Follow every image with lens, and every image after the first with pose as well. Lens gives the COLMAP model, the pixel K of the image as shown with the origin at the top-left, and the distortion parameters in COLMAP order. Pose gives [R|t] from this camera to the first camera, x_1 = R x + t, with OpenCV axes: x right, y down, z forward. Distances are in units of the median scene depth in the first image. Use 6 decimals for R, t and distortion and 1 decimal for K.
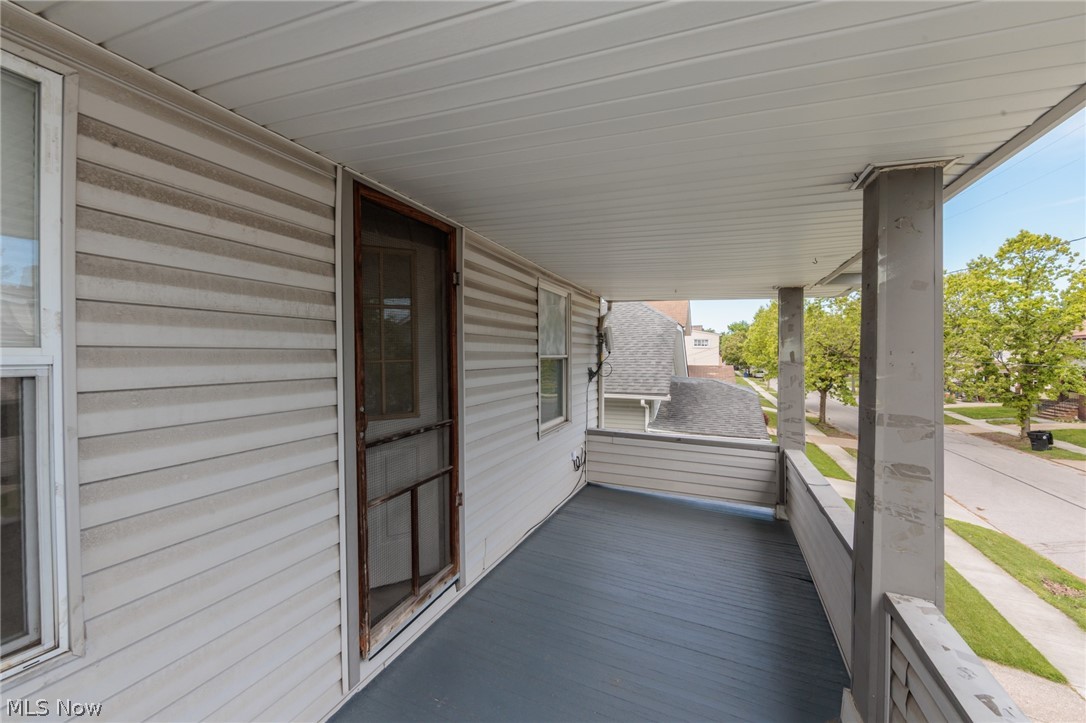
lens RADIAL K [[433.3, 0, 541.0], [0, 433.3, 361.7], [0, 0, 1]] dist [-0.002228, -0.000132]
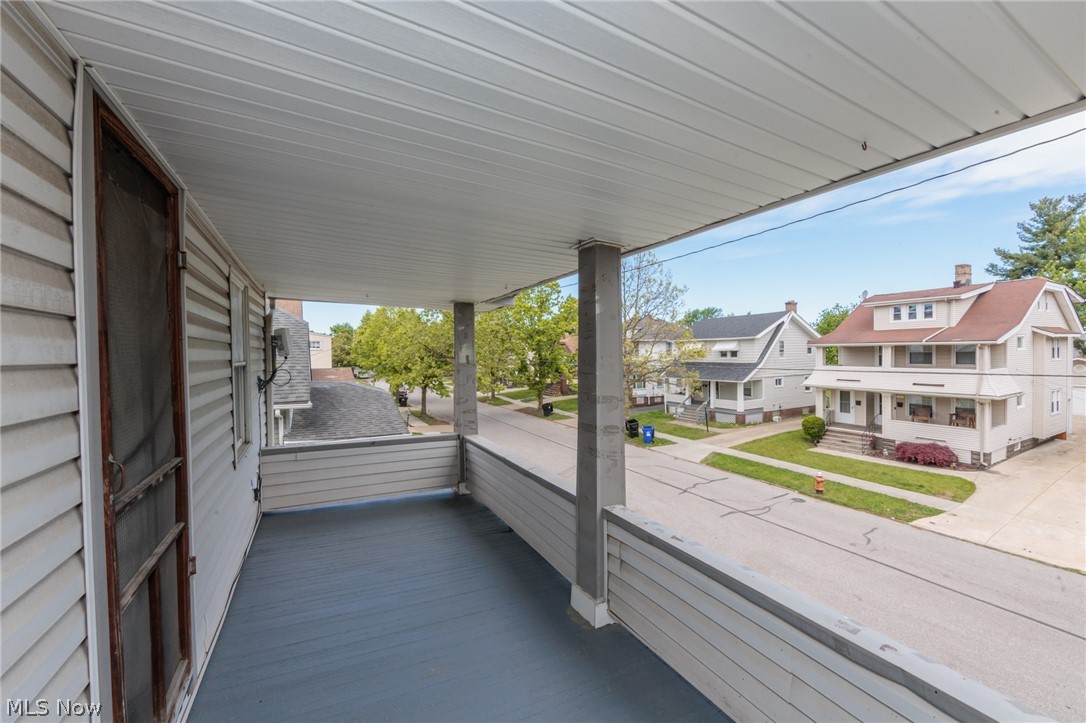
lens RADIAL K [[433.3, 0, 541.0], [0, 433.3, 361.7], [0, 0, 1]] dist [-0.002228, -0.000132]
pose [[0.645447, -0.021140, 0.763512, -0.182717], [0.024105, 0.999683, 0.007301, -0.007314], [-0.763425, 0.013692, 0.645752, 0.043149]]
